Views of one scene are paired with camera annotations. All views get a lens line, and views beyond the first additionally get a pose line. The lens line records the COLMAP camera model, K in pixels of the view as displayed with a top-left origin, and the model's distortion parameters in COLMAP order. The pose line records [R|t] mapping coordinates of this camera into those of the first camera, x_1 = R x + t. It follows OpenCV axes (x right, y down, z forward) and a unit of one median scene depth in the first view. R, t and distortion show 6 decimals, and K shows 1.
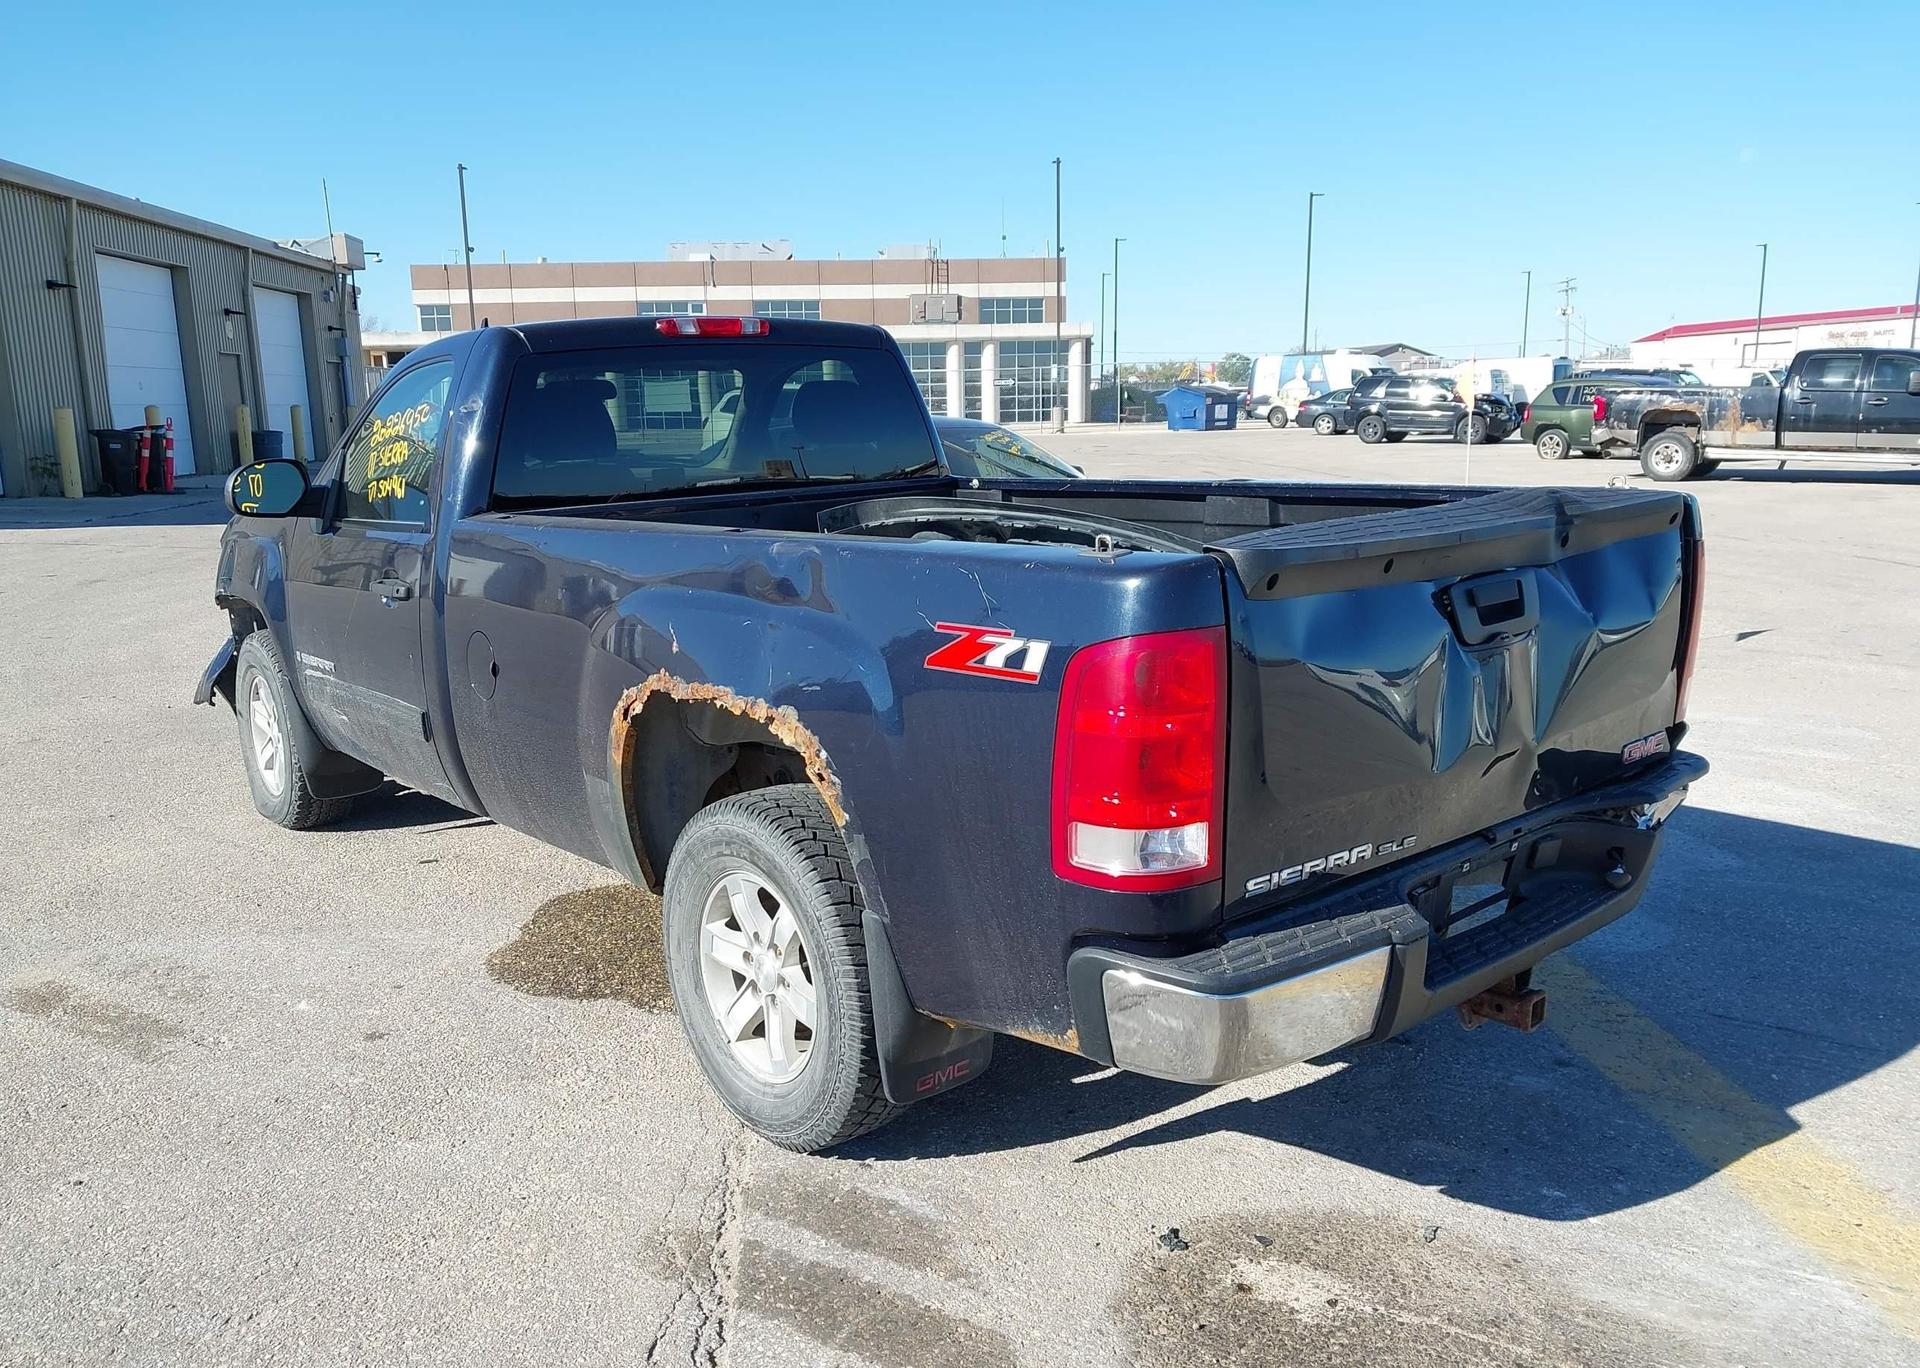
lens RADIAL K [[1537.3, 0, 952.7], [0, 1537.3, 691.7], [0, 0, 1]] dist [0.008454, 0.000445]
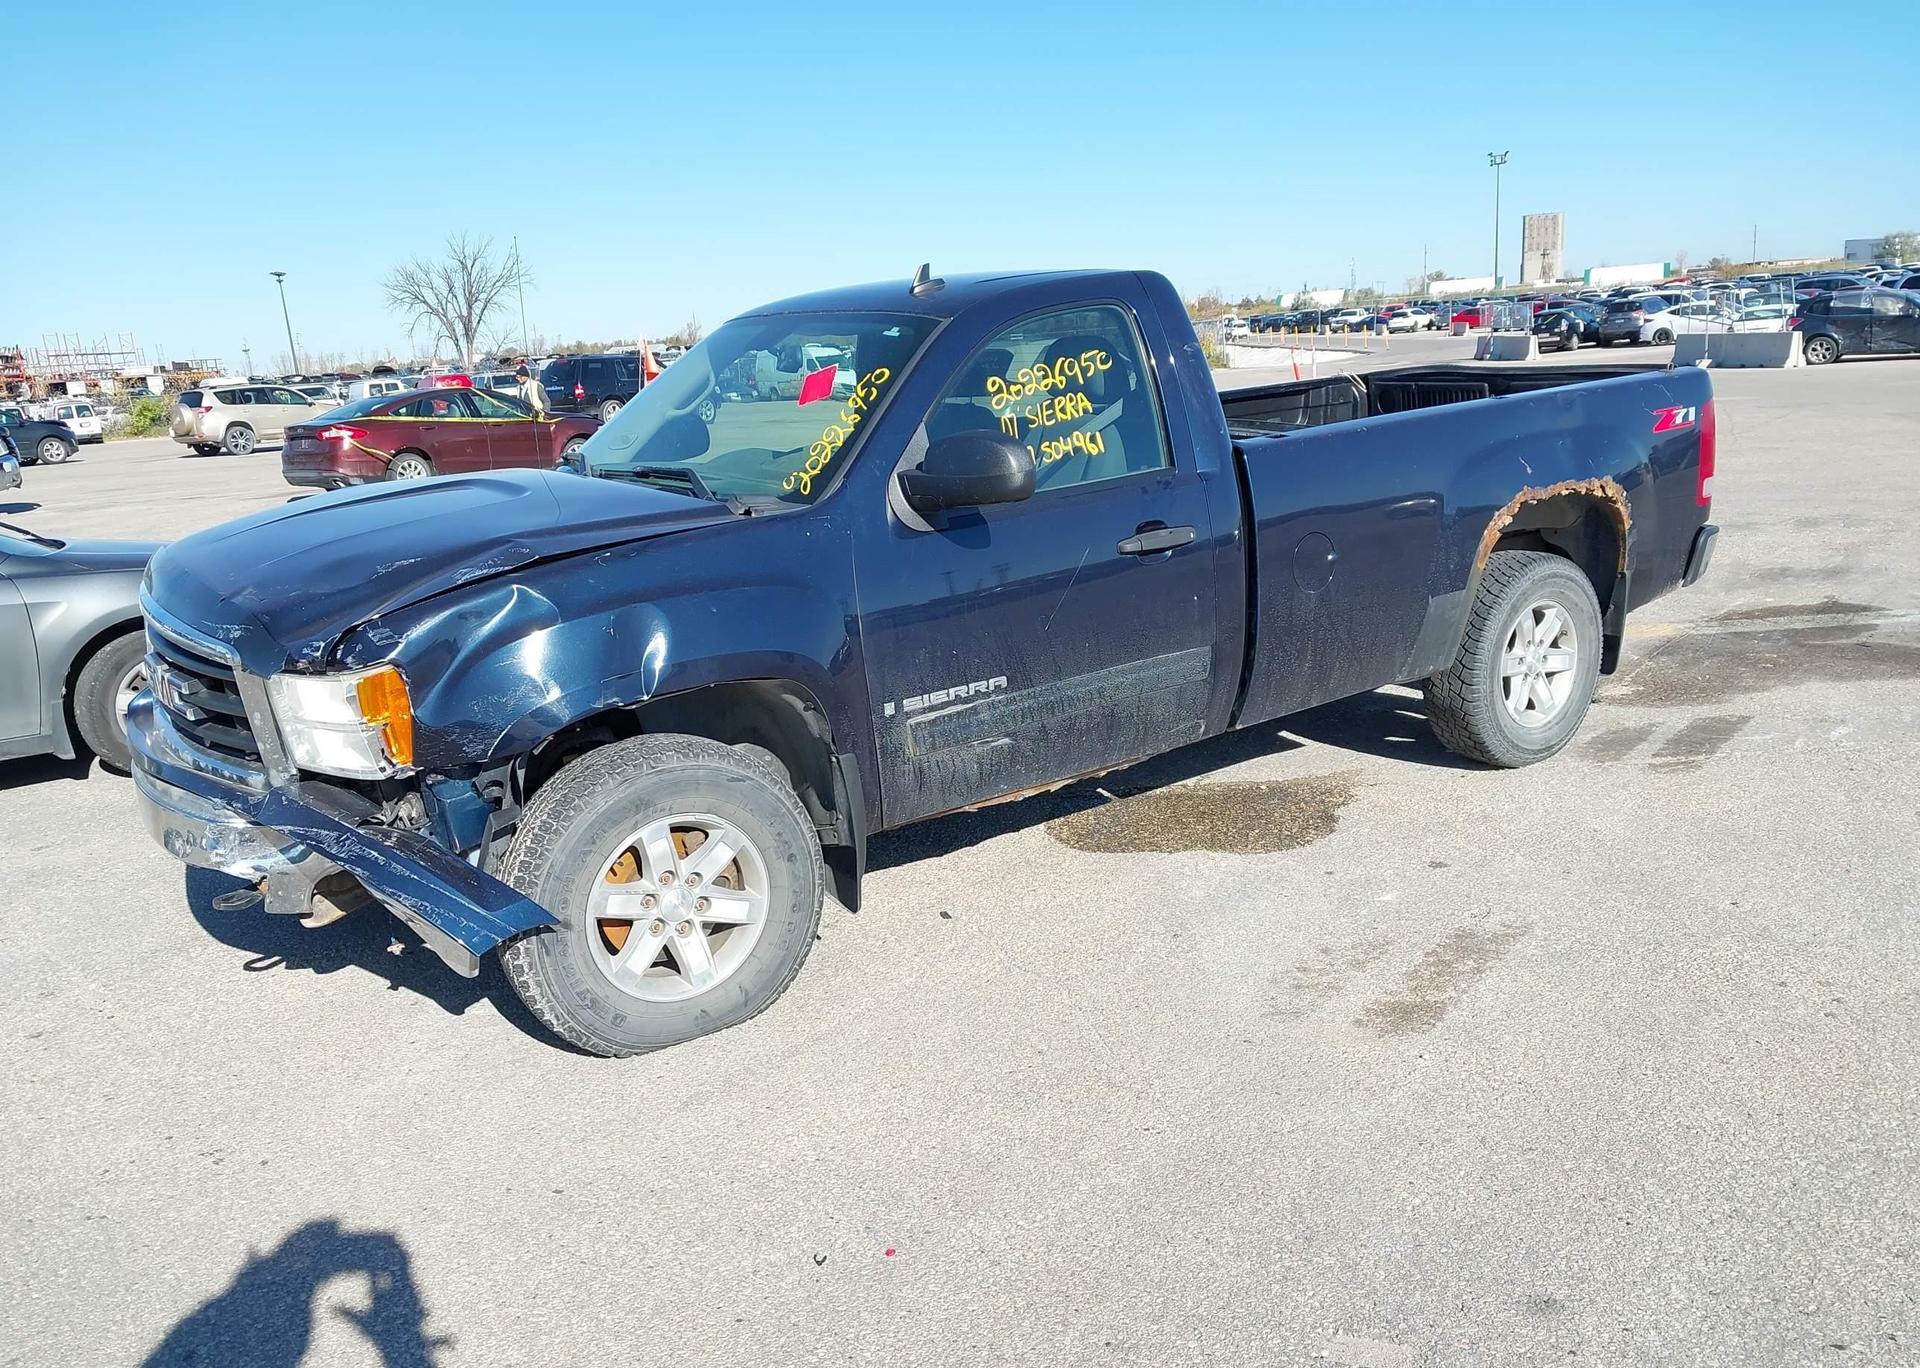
lens RADIAL K [[1470.0, 0, 951.7], [0, 1470.0, 726.3], [0, 0, 1]] dist [0.042707, -0.008341]
pose [[0.092648, -0.241140, 0.966058, -1.132281], [0.251007, 0.944552, 0.211699, -0.161416], [-0.963541, 0.222874, 0.148038, 0.887933]]
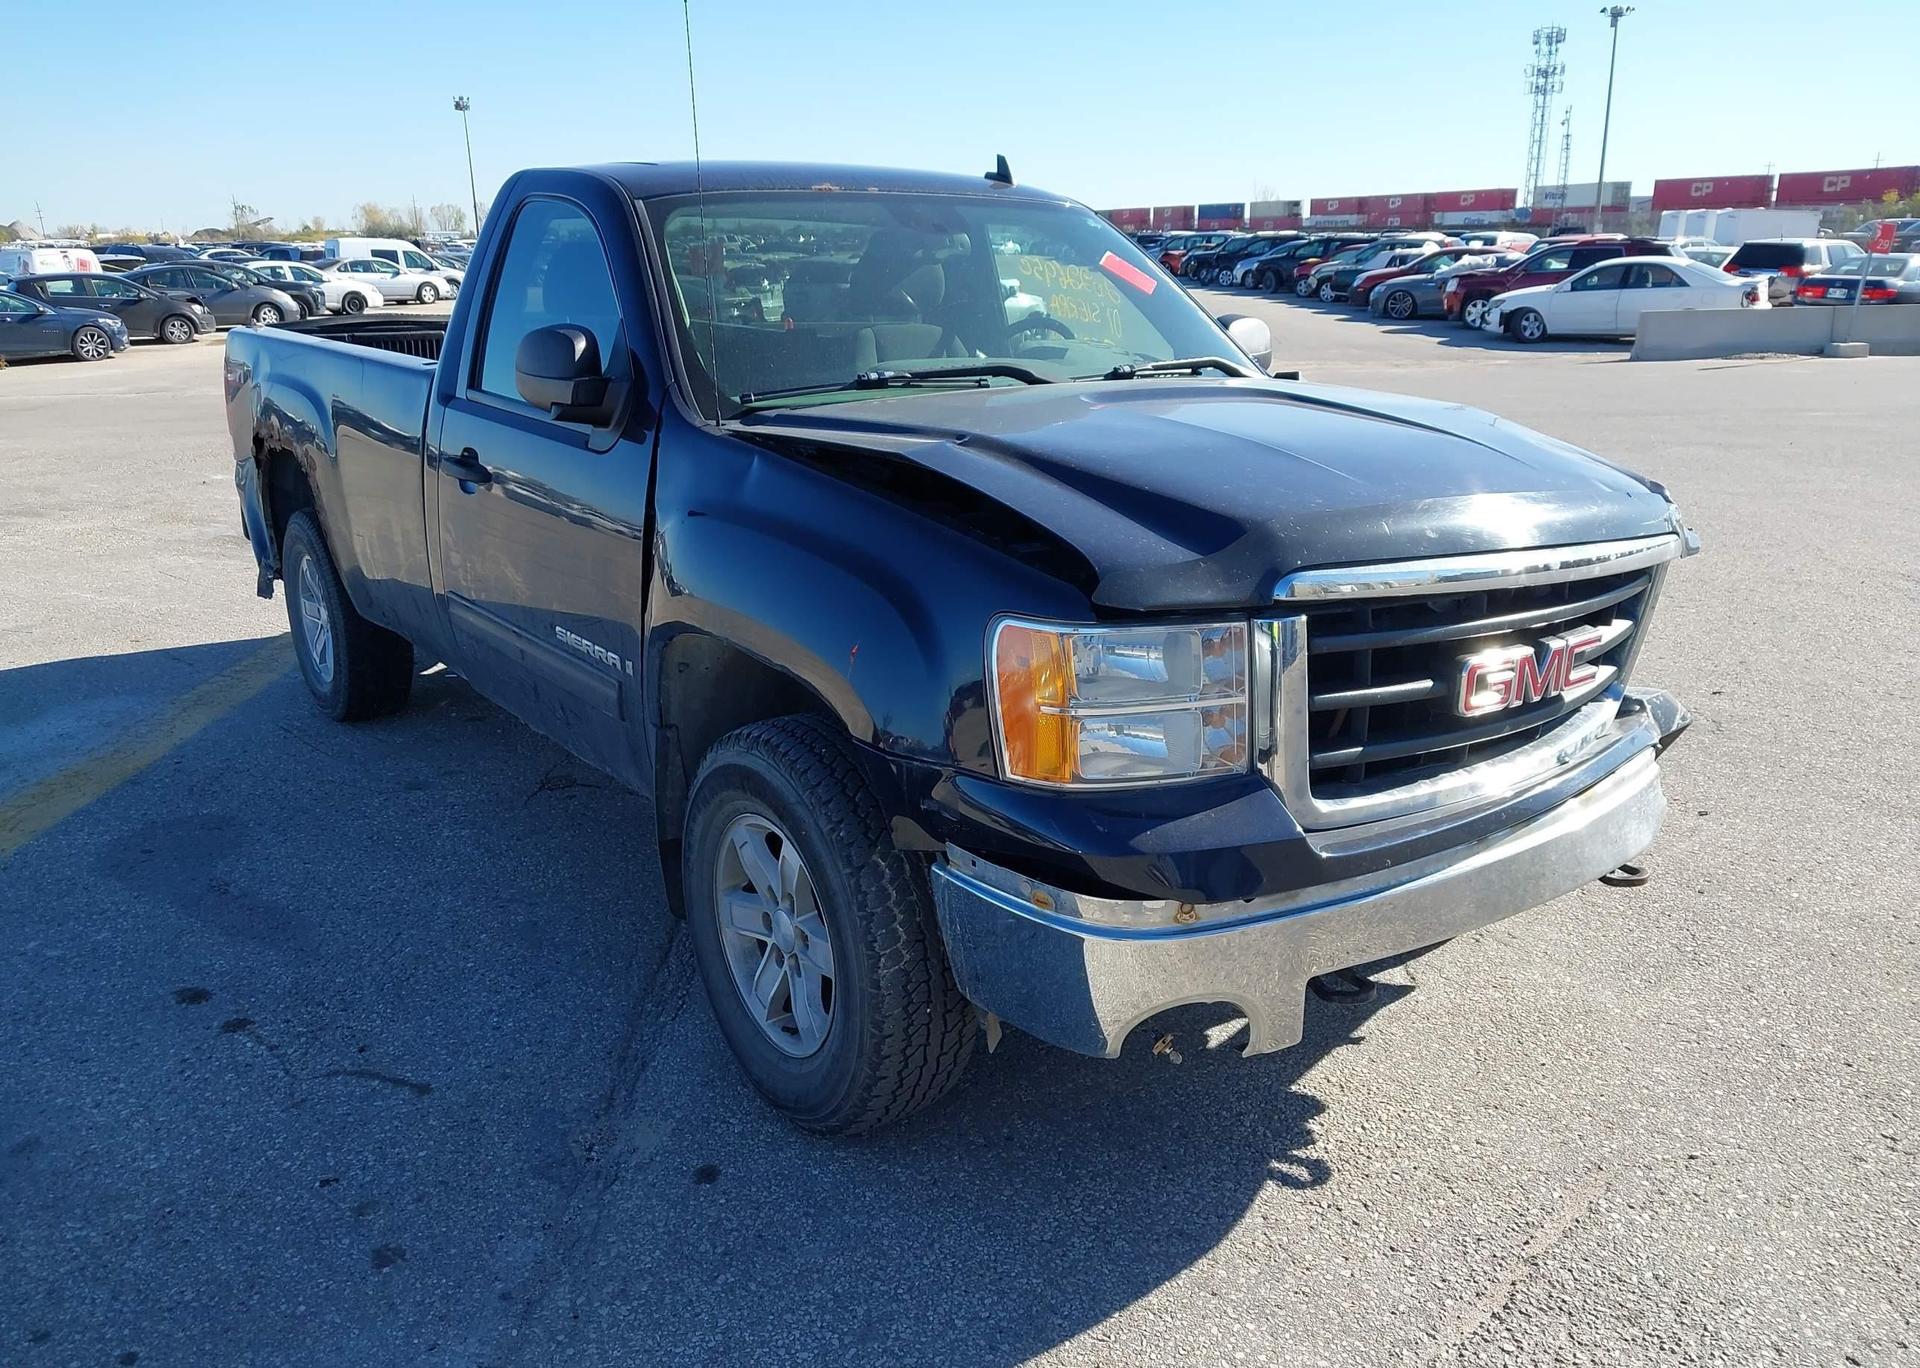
lens RADIAL K [[1546.6, 0, 960.0], [0, 1546.6, 684.0], [0, 0, 1]] dist [0.012780, -0.008553]
pose [[-0.995426, 0.007447, 0.095249, -0.361971], [0.050177, 0.889142, 0.454872, -0.356069], [-0.081302, 0.457571, -0.885448, 1.798534]]
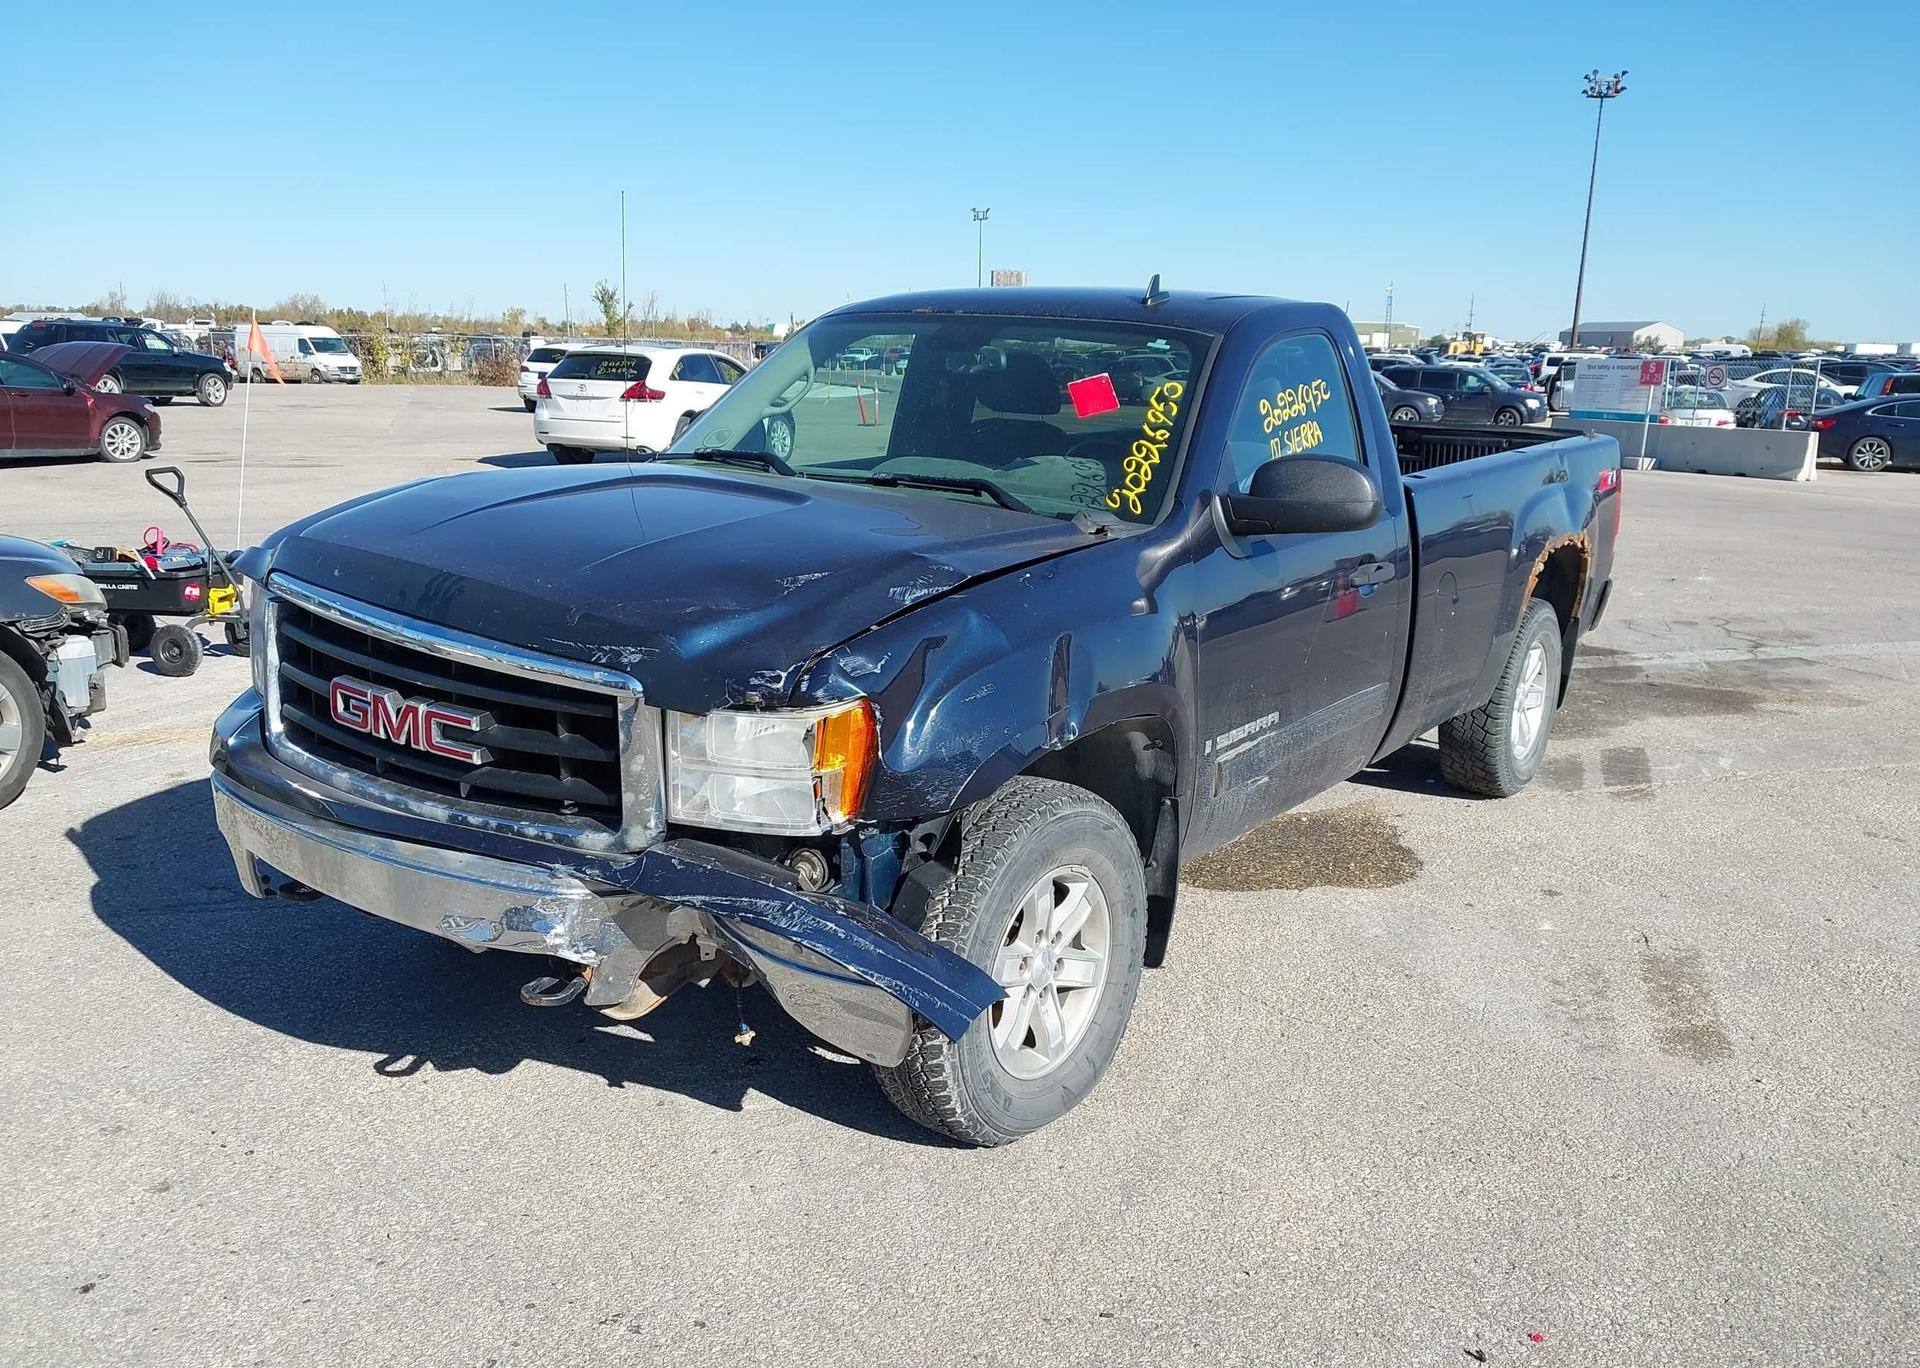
lens RADIAL K [[1497.4, 0, 955.8], [0, 1497.4, 729.2], [0, 0, 1]] dist [0.026498, -0.003893]
pose [[-0.222870, -0.227217, 0.947999, -1.058979], [0.173354, 0.947721, 0.267905, -0.236189], [-0.959311, 0.224048, -0.171830, 1.250064]]
